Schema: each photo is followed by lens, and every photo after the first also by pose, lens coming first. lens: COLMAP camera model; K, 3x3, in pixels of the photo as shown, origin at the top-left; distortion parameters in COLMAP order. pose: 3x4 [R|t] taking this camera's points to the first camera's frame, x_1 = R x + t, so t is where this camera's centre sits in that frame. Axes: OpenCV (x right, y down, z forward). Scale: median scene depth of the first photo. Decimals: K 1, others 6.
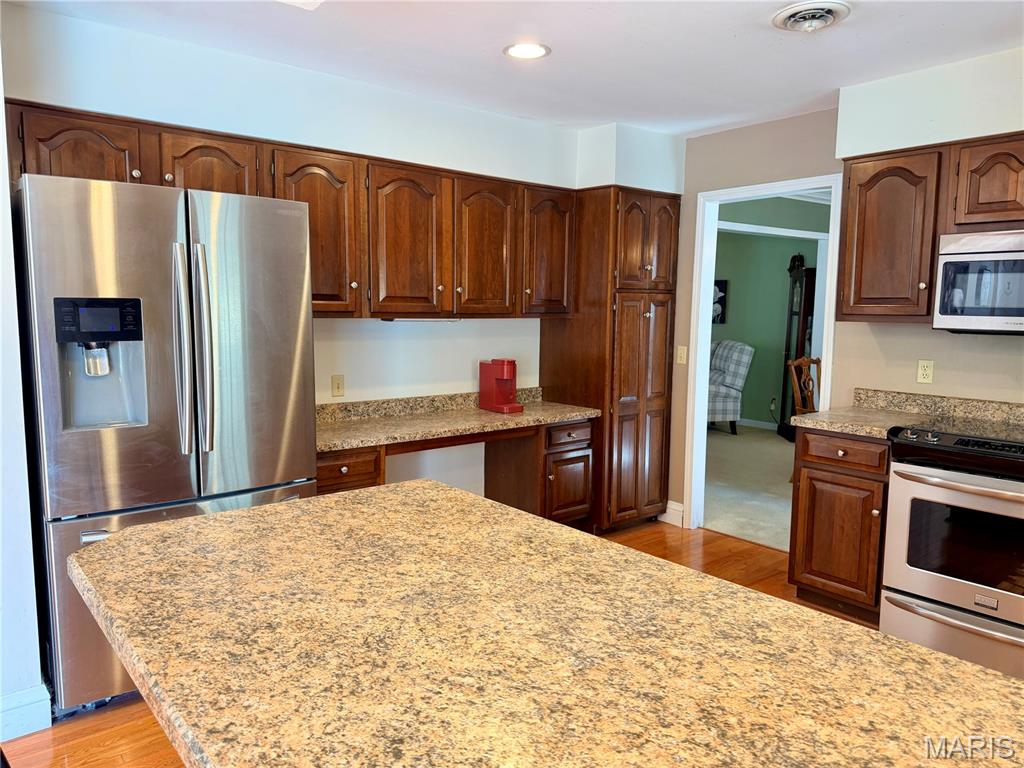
lens RADIAL K [[718.7, 0, 512.0], [0, 718.7, 384.0], [0, 0, 1]] dist [0.112346, -0.174238]
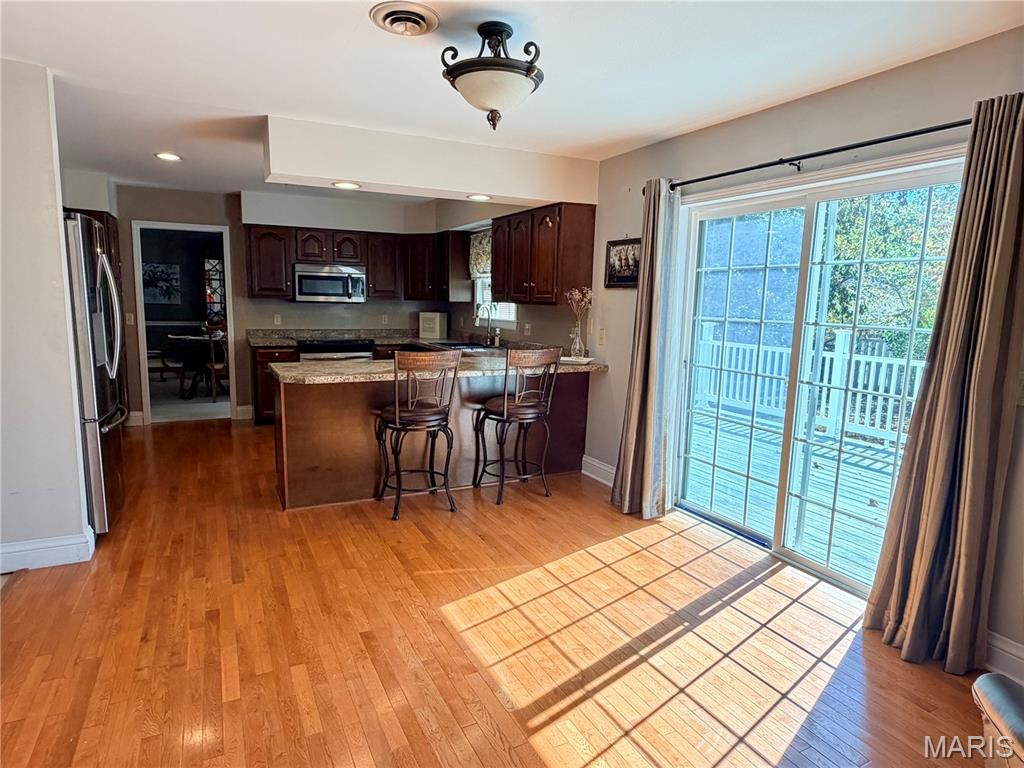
lens RADIAL K [[596.0, 0, 512.0], [0, 596.0, 384.0], [0, 0, 1]] dist [-0.000070, -0.000087]
pose [[0.222350, -0.145375, 0.964068, -0.972996], [0.084924, 0.987951, 0.129390, 0.002001], [-0.971261, 0.053103, 0.232017, -0.138867]]
